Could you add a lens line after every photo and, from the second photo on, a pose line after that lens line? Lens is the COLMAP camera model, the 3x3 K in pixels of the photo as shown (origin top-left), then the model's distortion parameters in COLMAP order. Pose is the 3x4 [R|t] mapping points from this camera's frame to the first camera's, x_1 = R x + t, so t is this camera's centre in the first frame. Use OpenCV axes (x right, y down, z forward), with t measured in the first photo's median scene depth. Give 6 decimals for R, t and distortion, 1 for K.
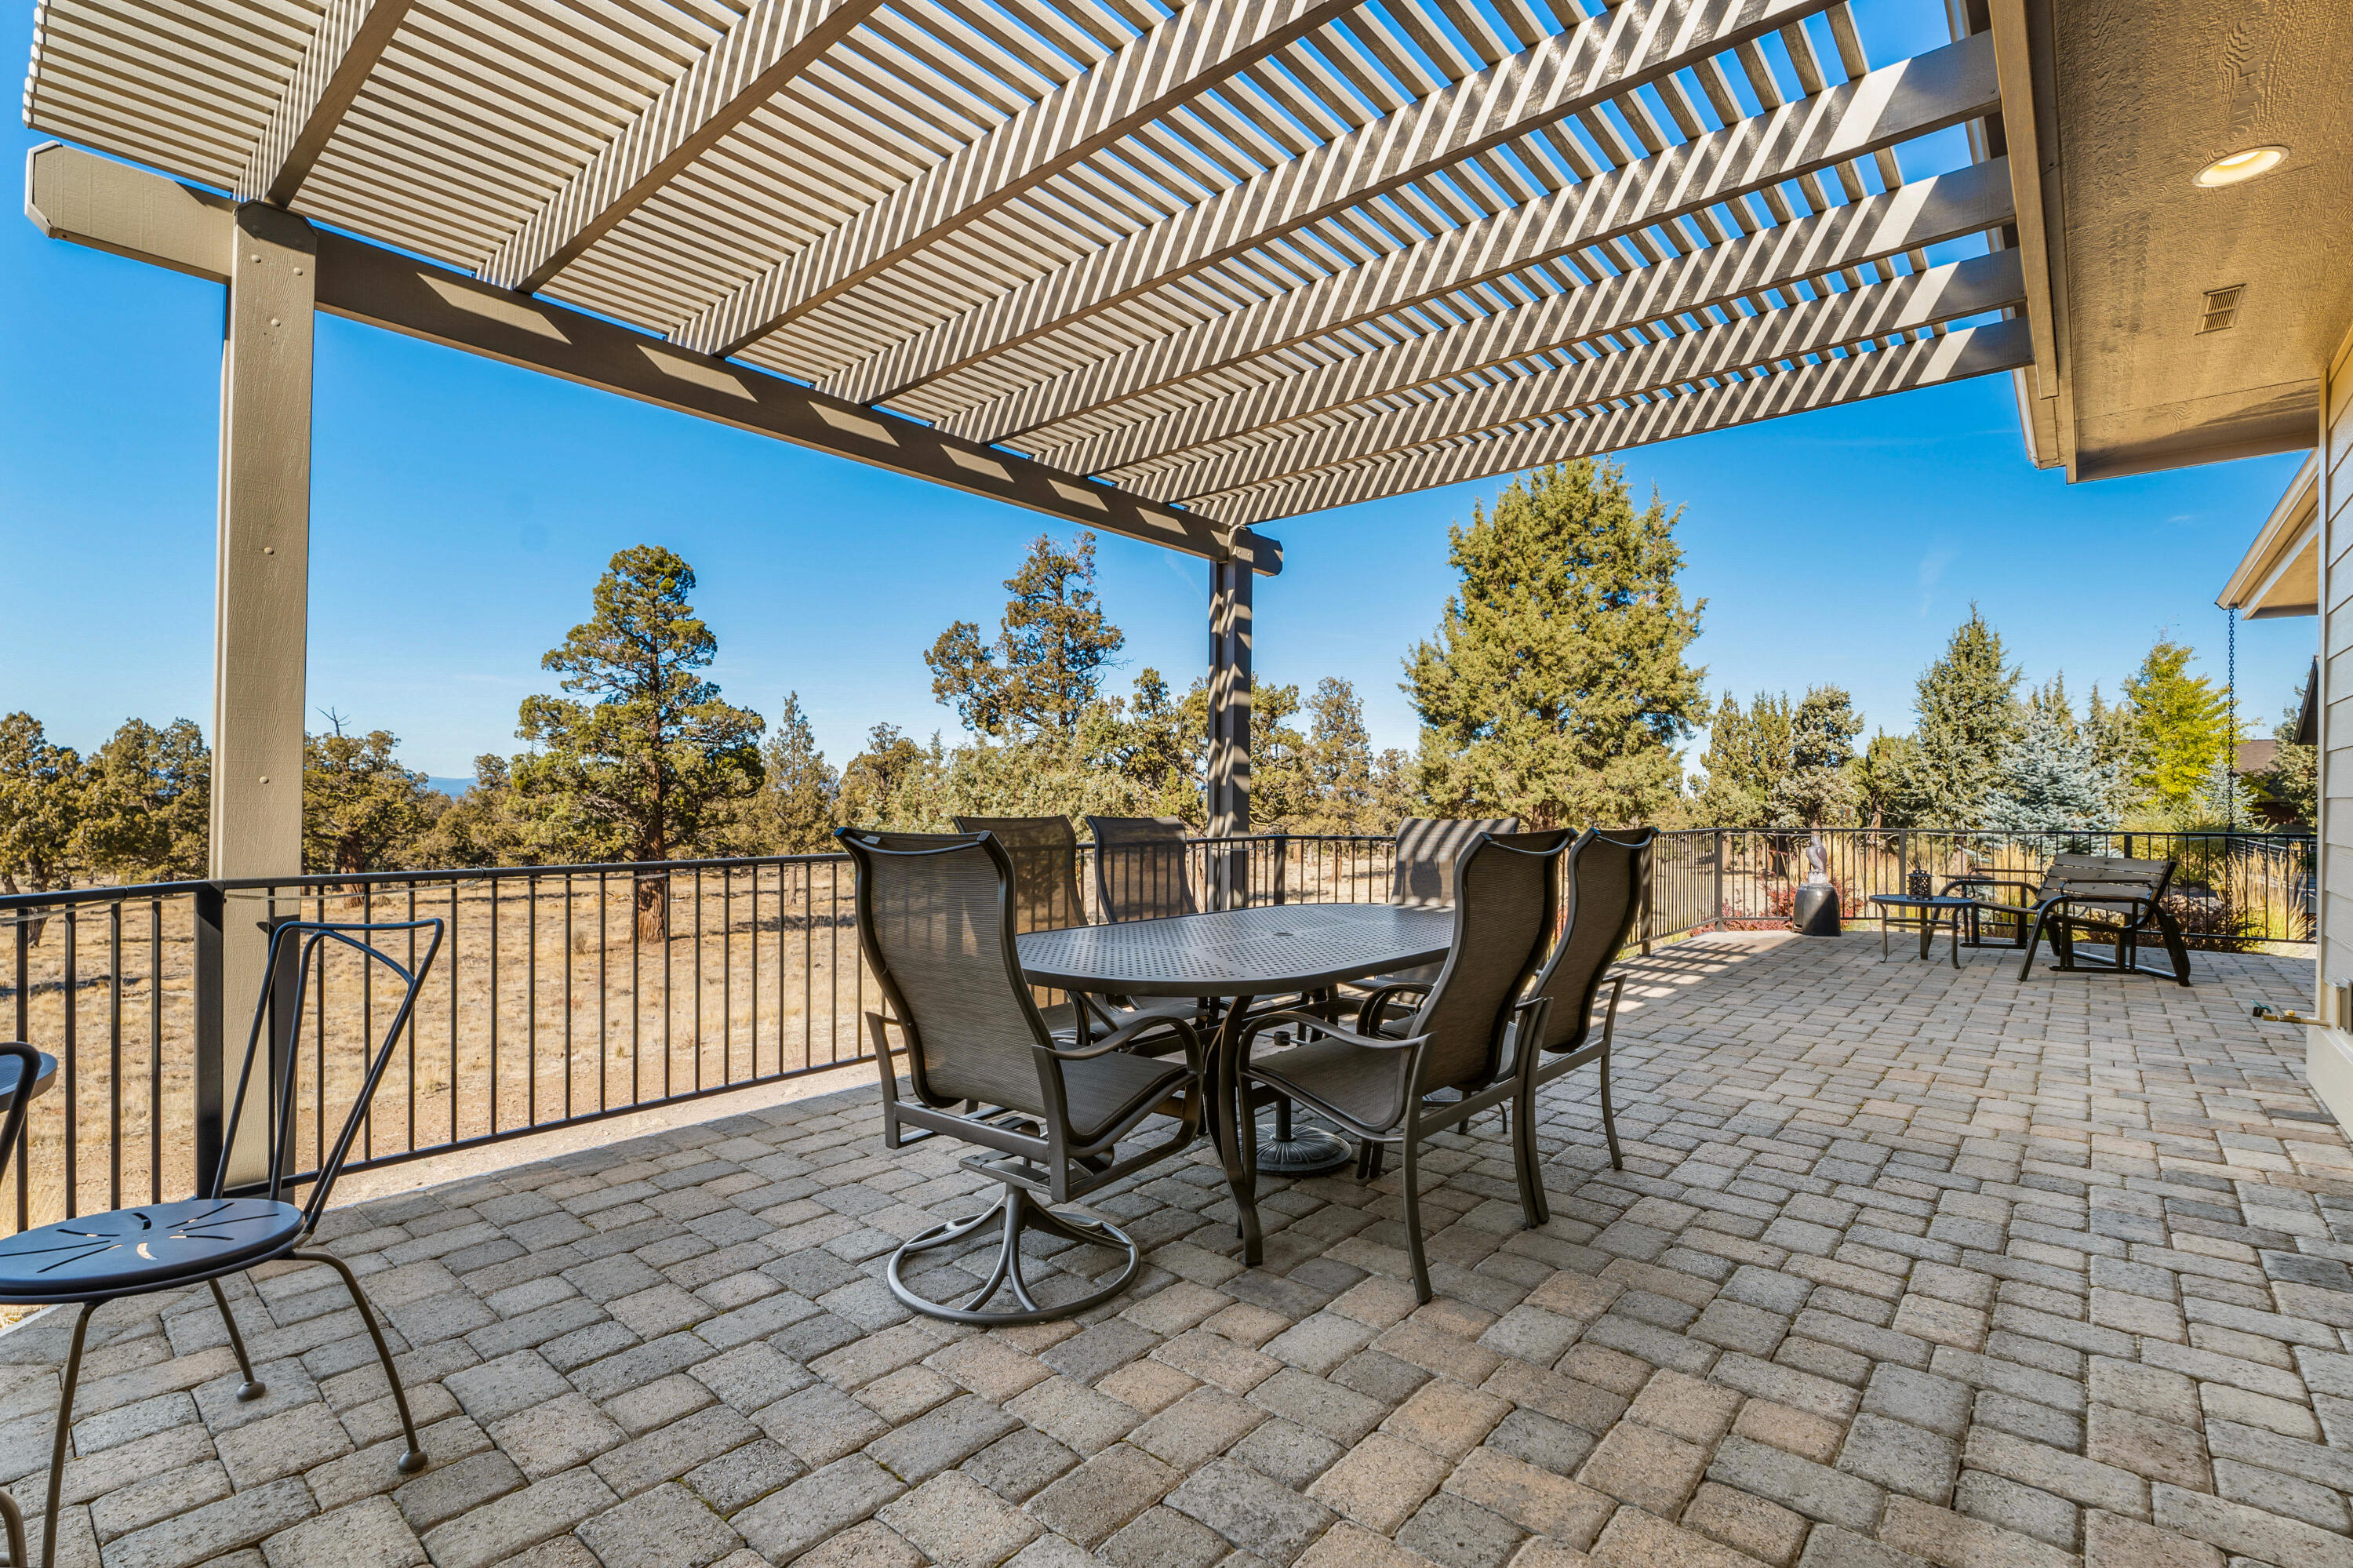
lens RADIAL K [[1074.3, 0, 1184.6], [0, 1074.3, 782.0], [0, 0, 1]] dist [0.020275, -0.000618]
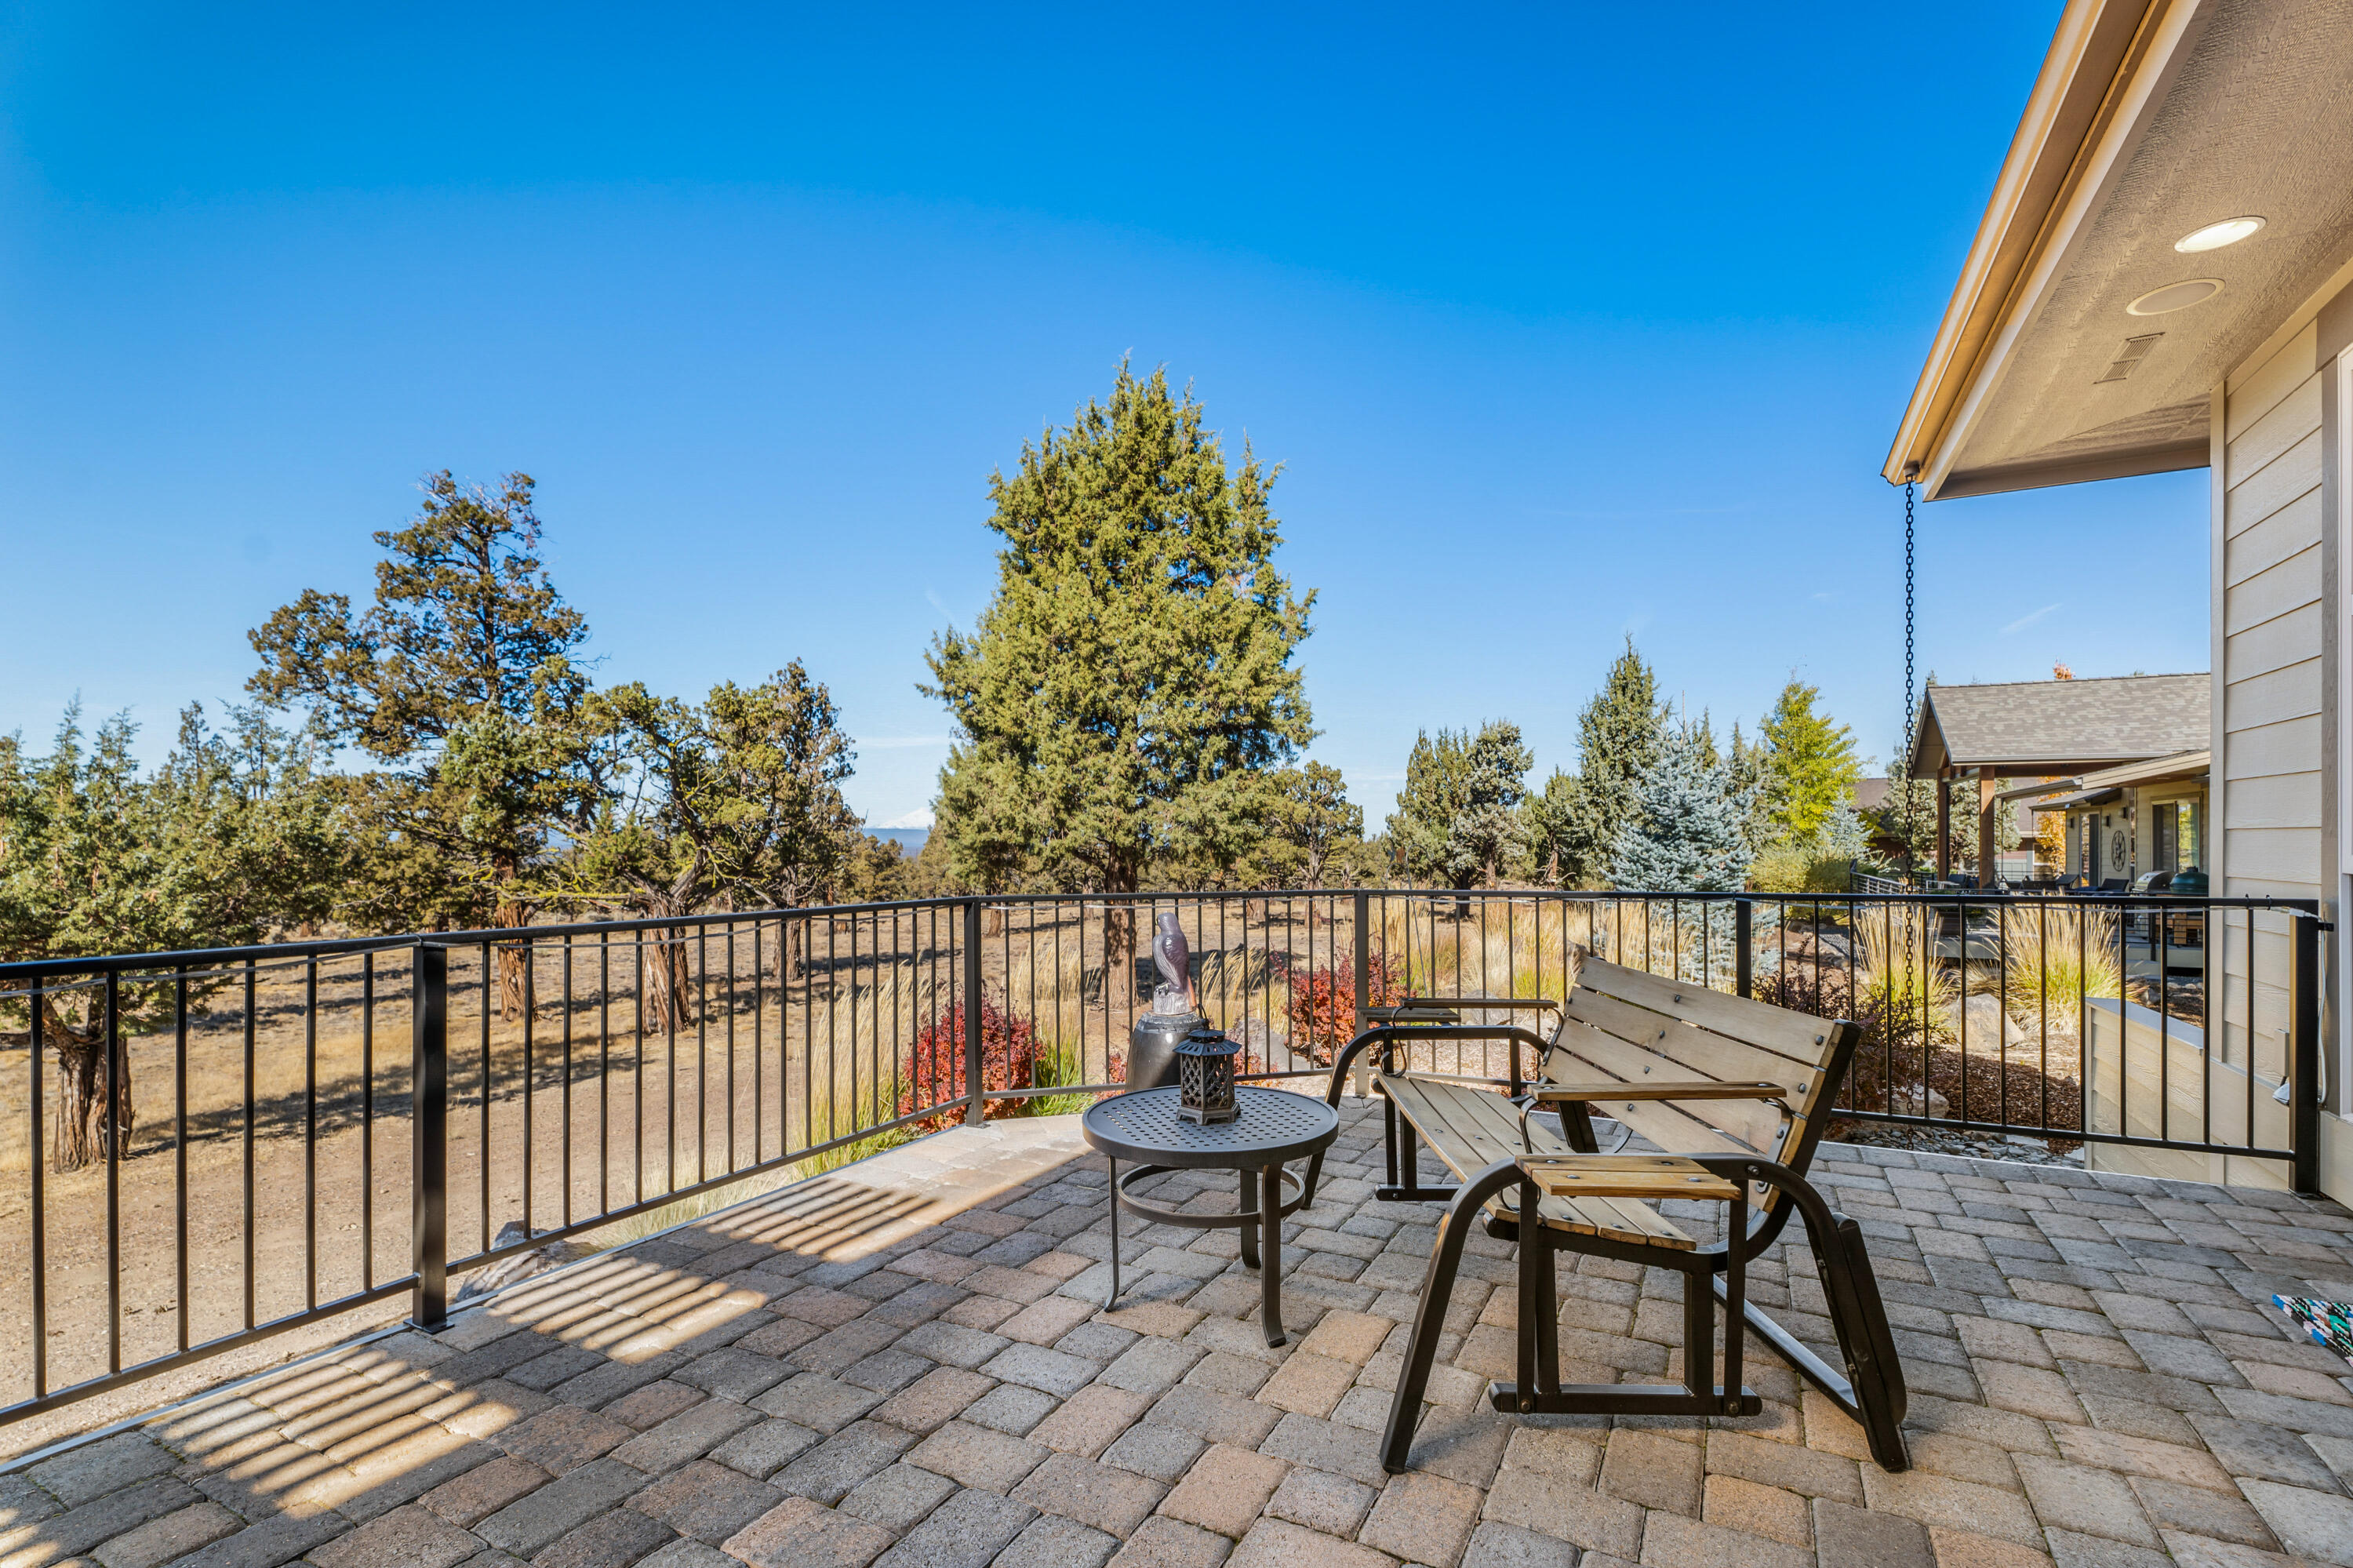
lens RADIAL K [[1074.3, 0, 1170.5], [0, 1074.3, 834.5], [0, 0, 1]] dist [0.020275, -0.000618]
pose [[0.978251, -0.007824, 0.207275, 0.181152], [0.006379, 0.999950, 0.007638, 0.005646], [-0.207325, -0.006150, 0.978253, 0.204616]]
